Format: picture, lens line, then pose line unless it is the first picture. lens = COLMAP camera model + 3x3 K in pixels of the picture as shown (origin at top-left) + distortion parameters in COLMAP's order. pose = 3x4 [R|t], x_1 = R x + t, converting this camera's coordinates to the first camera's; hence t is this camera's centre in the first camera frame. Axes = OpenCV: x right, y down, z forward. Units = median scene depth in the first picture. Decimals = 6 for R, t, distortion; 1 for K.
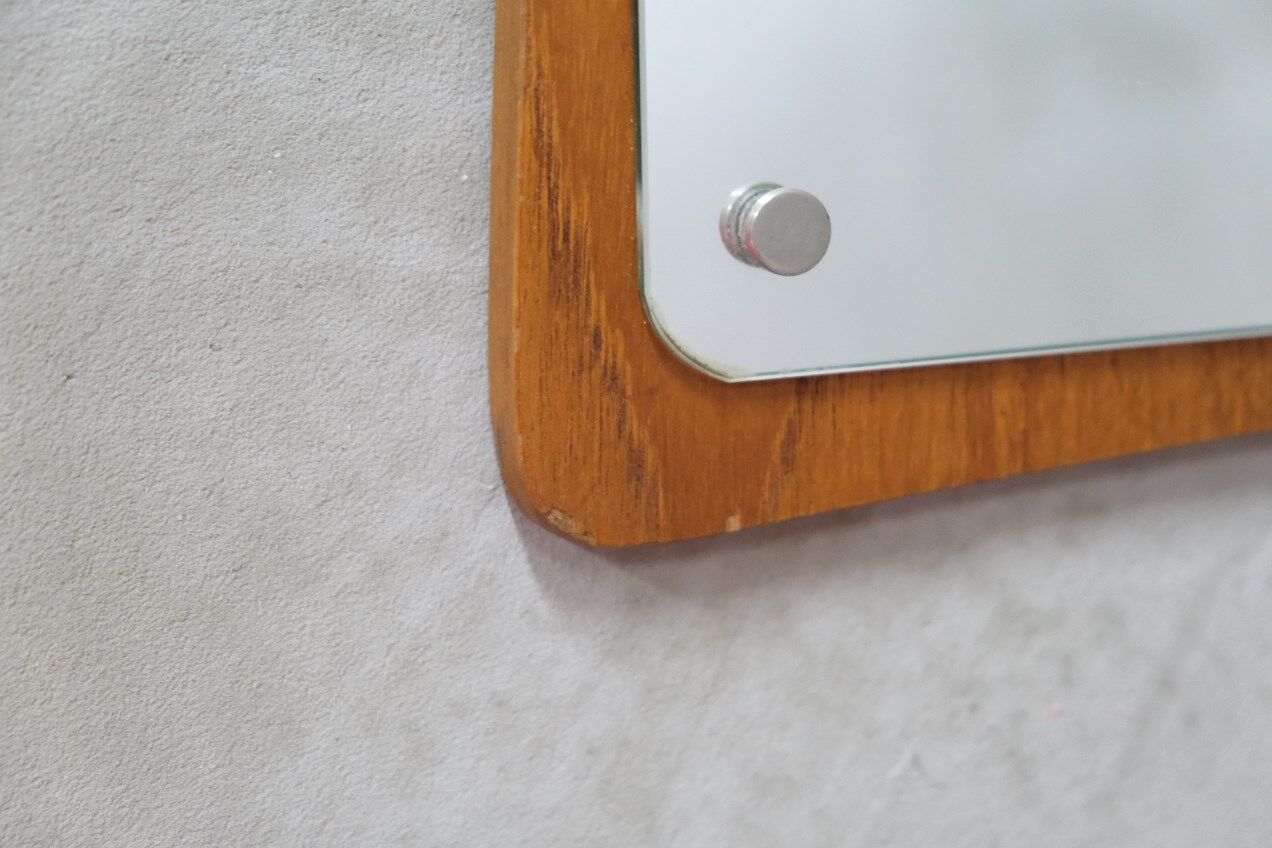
lens RADIAL K [[2328.0, 0, 646.0], [0, 2328.0, 414.3], [0, 0, 1]] dist [-0.089670, 0.000000]
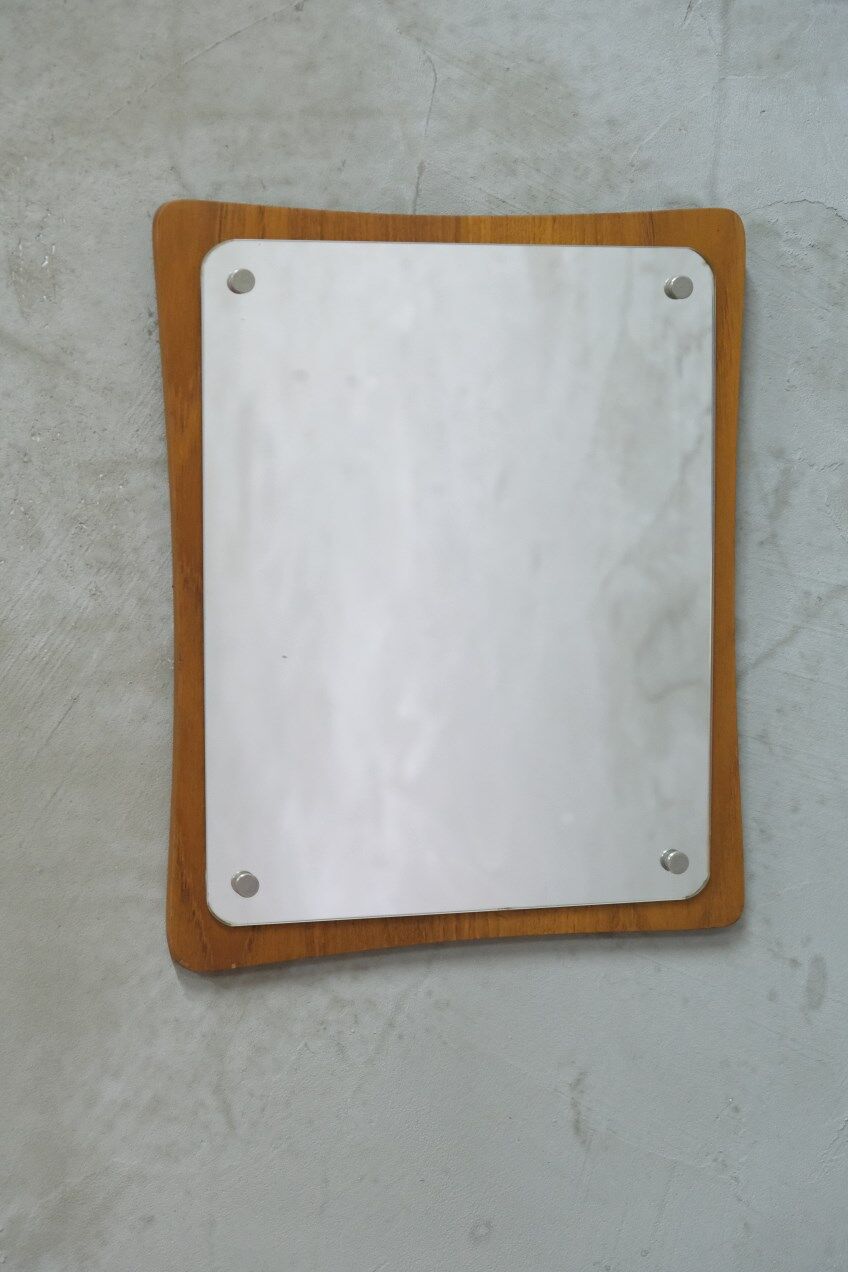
lens RADIAL K [[2857.8, 0, 491.6], [0, 2857.8, 671.0], [0, 0, 1]] dist [0.056470, 0.000000]
pose [[0.998869, 0.005916, -0.047176, 0.612814], [-0.010621, 0.994920, -0.100104, 0.027059], [0.046344, 0.100492, 0.993858, -3.326608]]
